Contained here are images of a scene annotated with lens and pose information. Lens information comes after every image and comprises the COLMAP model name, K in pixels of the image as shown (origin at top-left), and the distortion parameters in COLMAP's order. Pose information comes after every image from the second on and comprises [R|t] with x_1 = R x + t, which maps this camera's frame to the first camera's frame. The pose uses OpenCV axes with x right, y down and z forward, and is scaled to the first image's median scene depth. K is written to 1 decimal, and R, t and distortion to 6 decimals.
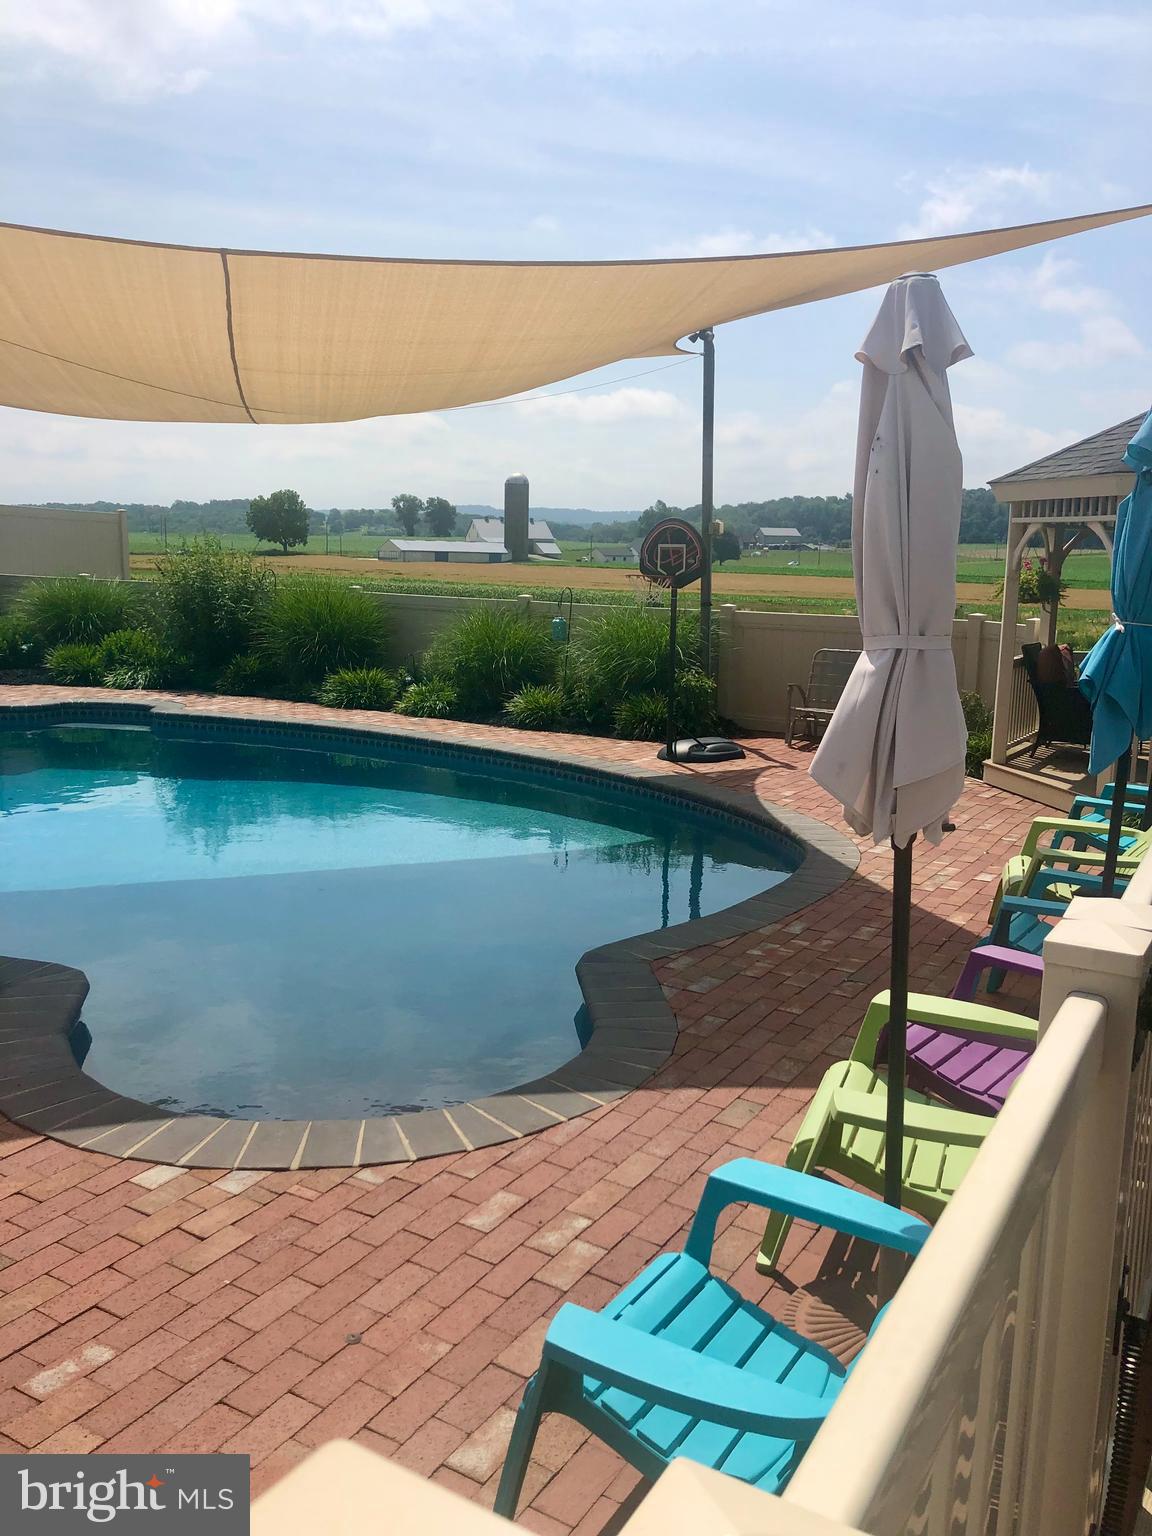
lens RADIAL K [[1222.5, 0, 576.0], [0, 1222.5, 768.0], [0, 0, 1]] dist [0.003610, 0.000534]
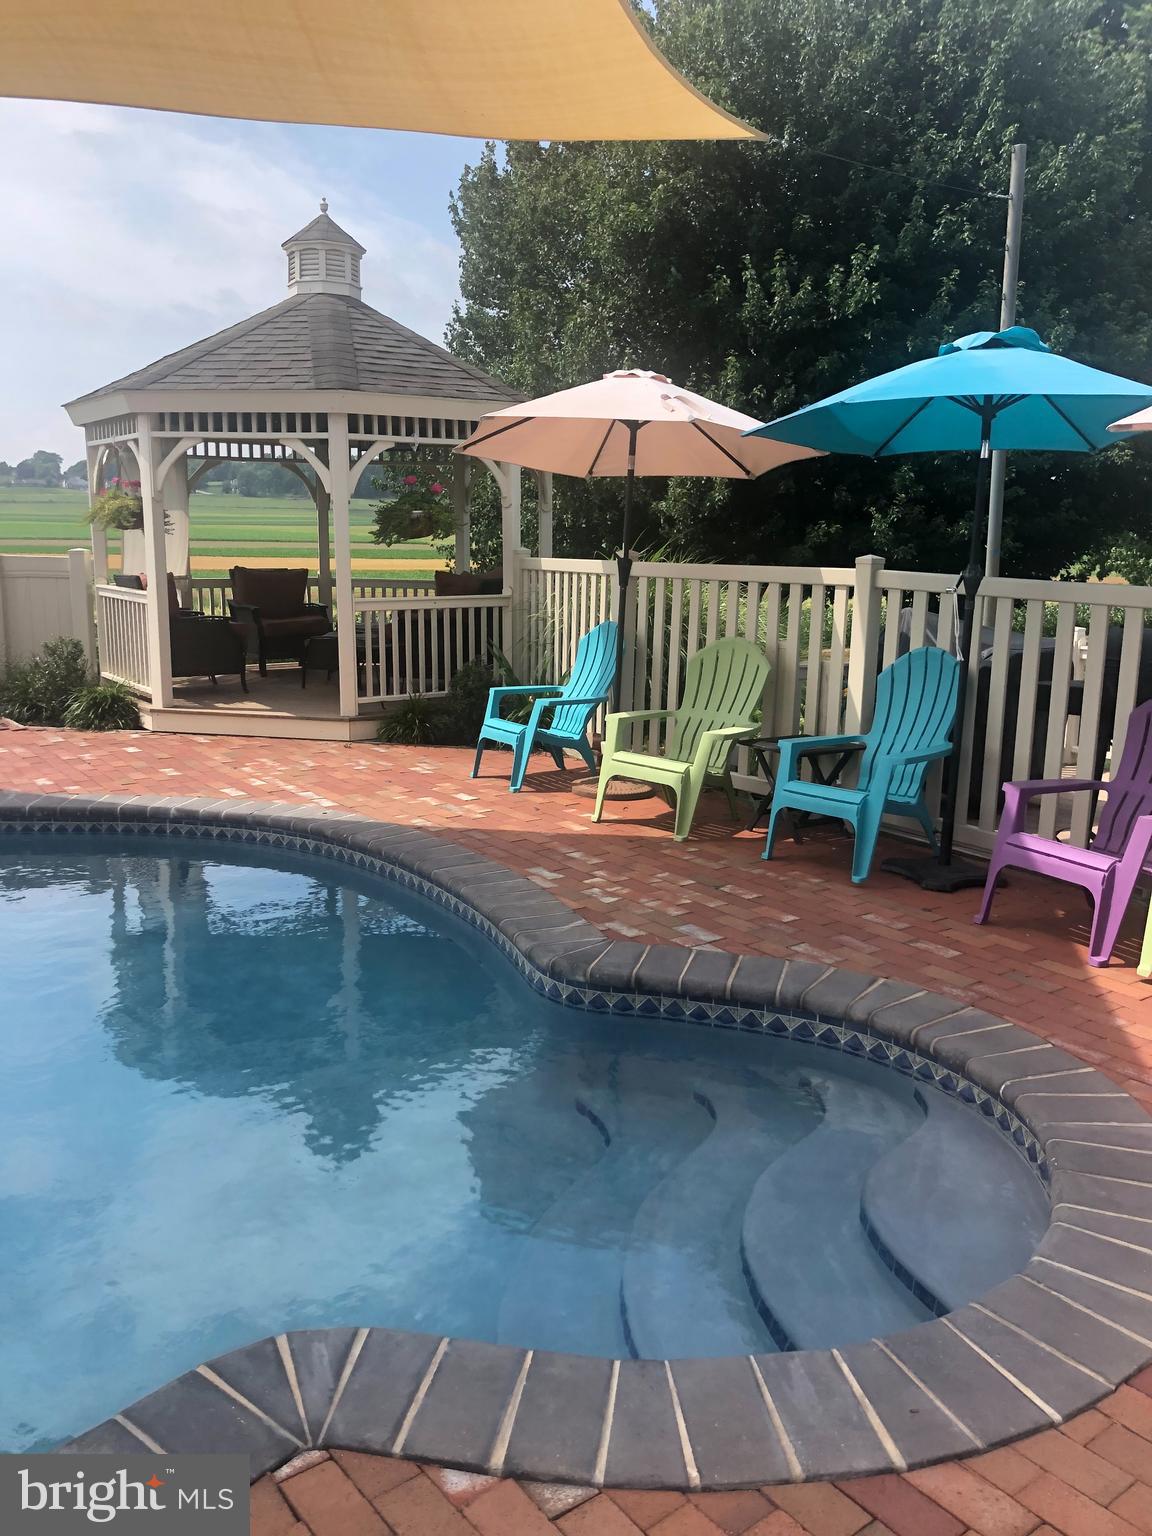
lens RADIAL K [[1222.5, 0, 576.0], [0, 1222.5, 768.0], [0, 0, 1]] dist [0.003610, 0.000534]
pose [[0.385194, -0.197821, 0.901384, -0.687320], [0.148337, 0.977326, 0.151097, -0.091998], [-0.910836, 0.075506, 0.405804, 0.644508]]
